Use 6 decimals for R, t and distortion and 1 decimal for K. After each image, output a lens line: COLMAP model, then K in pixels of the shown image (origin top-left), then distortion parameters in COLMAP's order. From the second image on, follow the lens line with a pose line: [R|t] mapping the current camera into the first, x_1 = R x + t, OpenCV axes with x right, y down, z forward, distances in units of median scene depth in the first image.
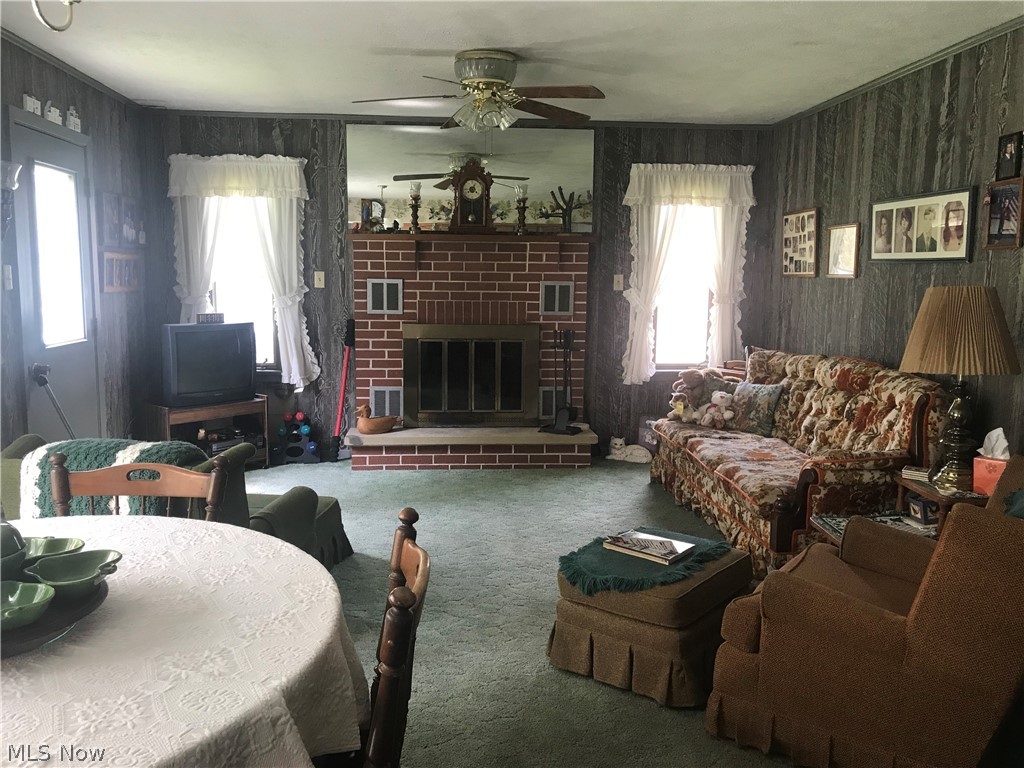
lens RADIAL K [[848.6, 0, 510.4], [0, 848.6, 381.5], [0, 0, 1]] dist [0.026937, -0.022753]
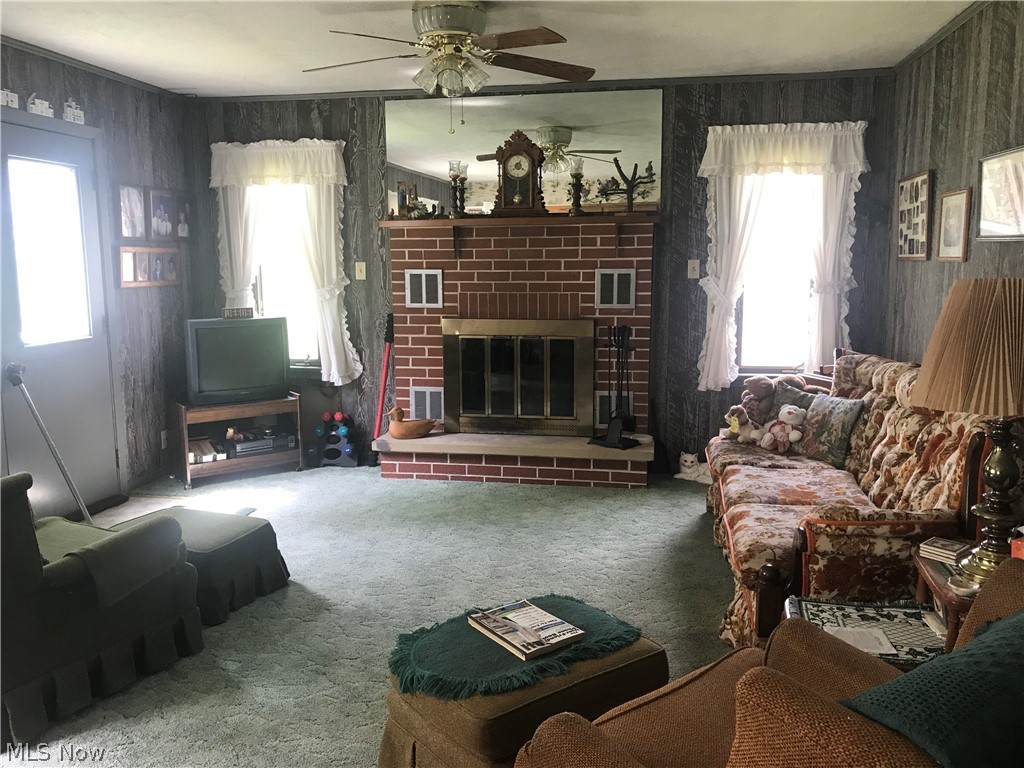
lens RADIAL K [[848.6, 0, 514.7], [0, 848.6, 376.2], [0, 0, 1]] dist [0.026937, -0.022753]
pose [[0.965914, 0.019806, -0.258103, 0.189084], [-0.016343, 0.999745, 0.015554, -0.022405], [0.258345, -0.010805, 0.965992, 0.148598]]
